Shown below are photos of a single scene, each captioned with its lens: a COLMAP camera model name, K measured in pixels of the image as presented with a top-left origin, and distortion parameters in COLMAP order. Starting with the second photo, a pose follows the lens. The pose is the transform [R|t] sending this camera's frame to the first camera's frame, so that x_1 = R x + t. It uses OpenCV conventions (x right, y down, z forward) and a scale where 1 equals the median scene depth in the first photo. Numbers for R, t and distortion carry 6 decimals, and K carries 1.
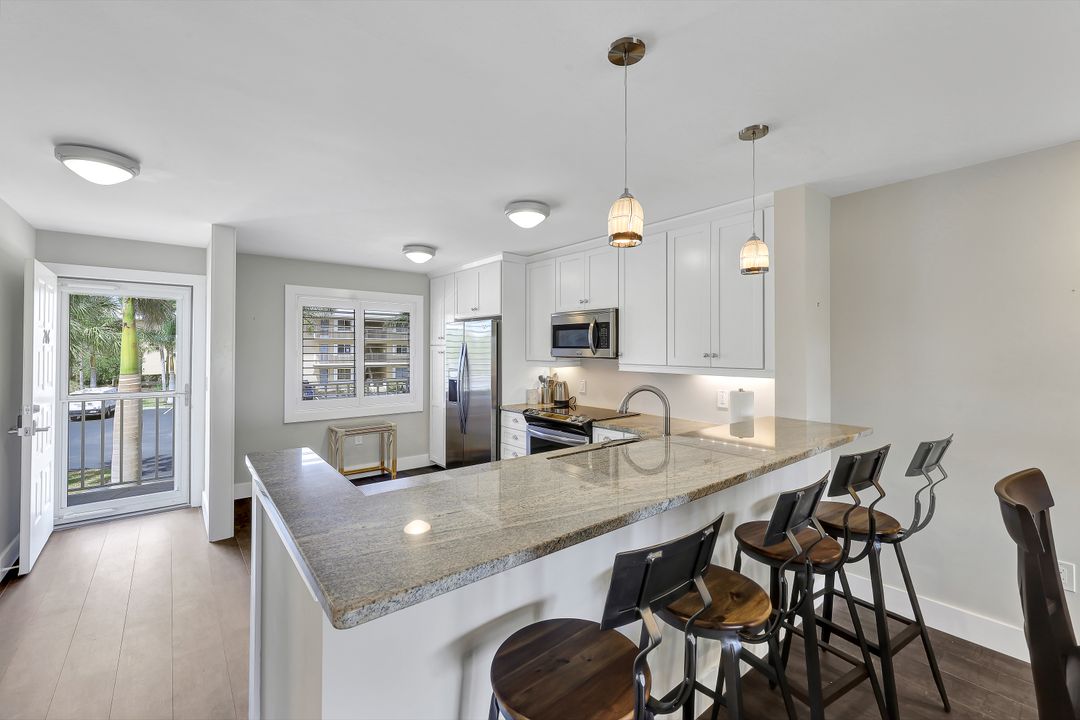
lens RADIAL K [[447.9, 0, 539.7], [0, 447.9, 349.2], [0, 0, 1]] dist [0.002056, 0.000263]
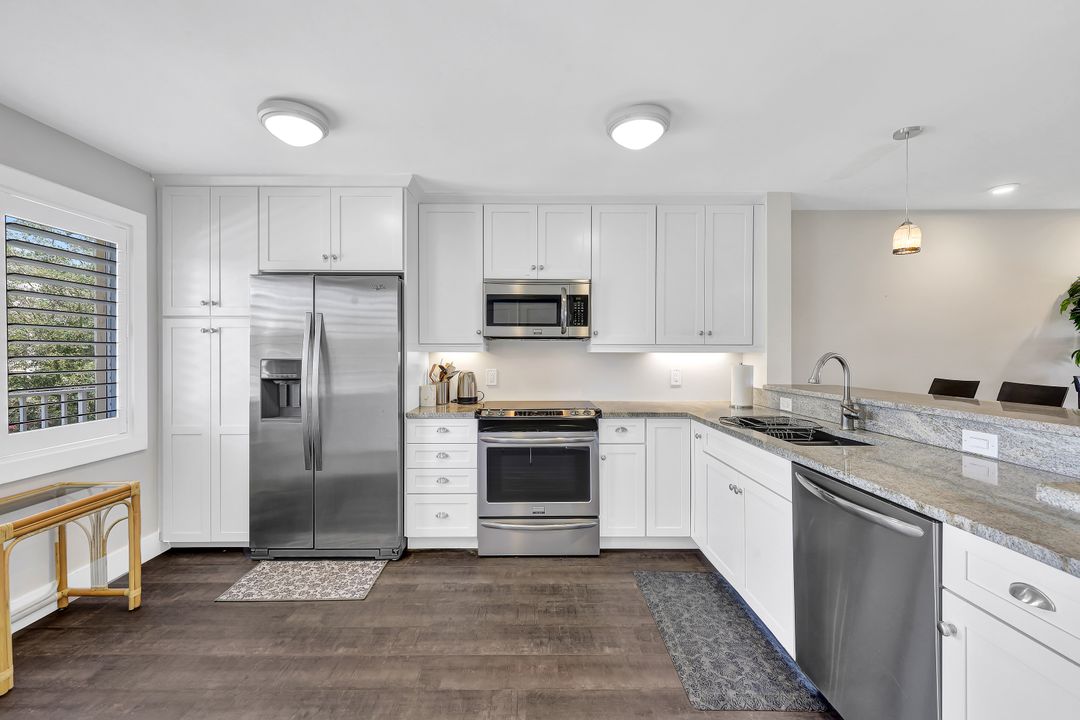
lens RADIAL K [[435.8, 0, 537.3], [0, 435.8, 354.7], [0, 0, 1]] dist [0.000014, -0.000082]
pose [[0.631772, -0.002688, 0.775150, -0.534473], [0.001601, 0.999996, 0.002163, 0.049398], [-0.775153, -0.000125, 0.631774, 0.536572]]
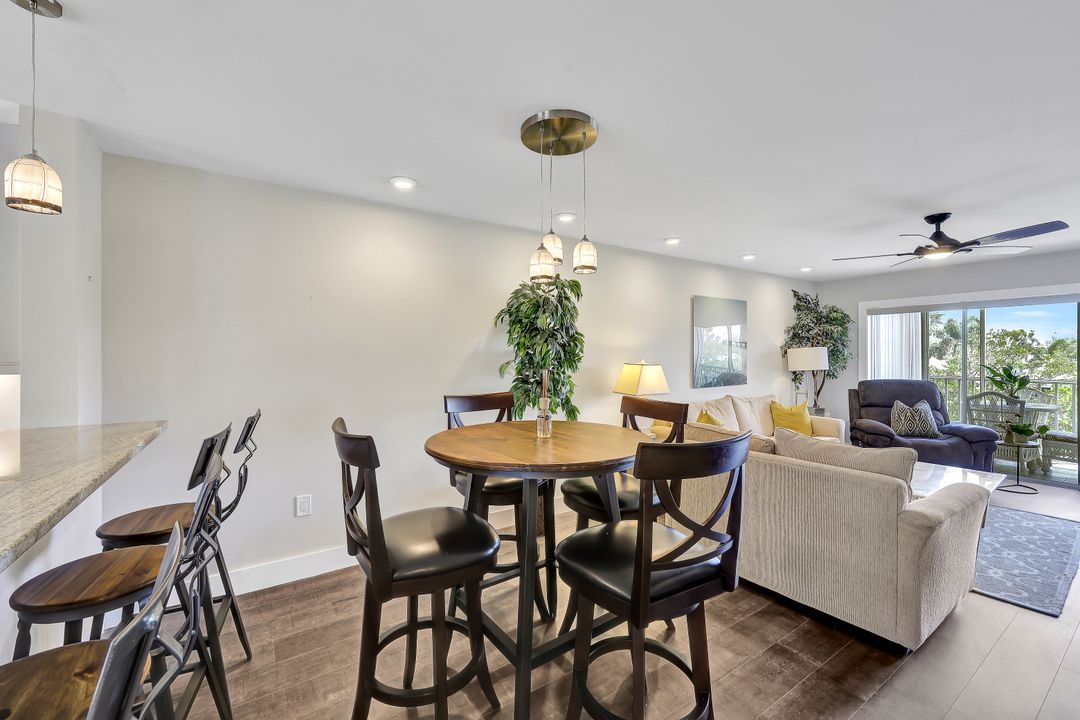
lens RADIAL K [[441.3, 0, 537.3], [0, 441.3, 355.6], [0, 0, 1]] dist [0.005947, 0.000506]
pose [[0.098081, -0.003626, 0.995172, -0.059552], [0.003202, 0.999989, 0.003328, 0.026017], [-0.995173, 0.002860, 0.098091, 0.092937]]
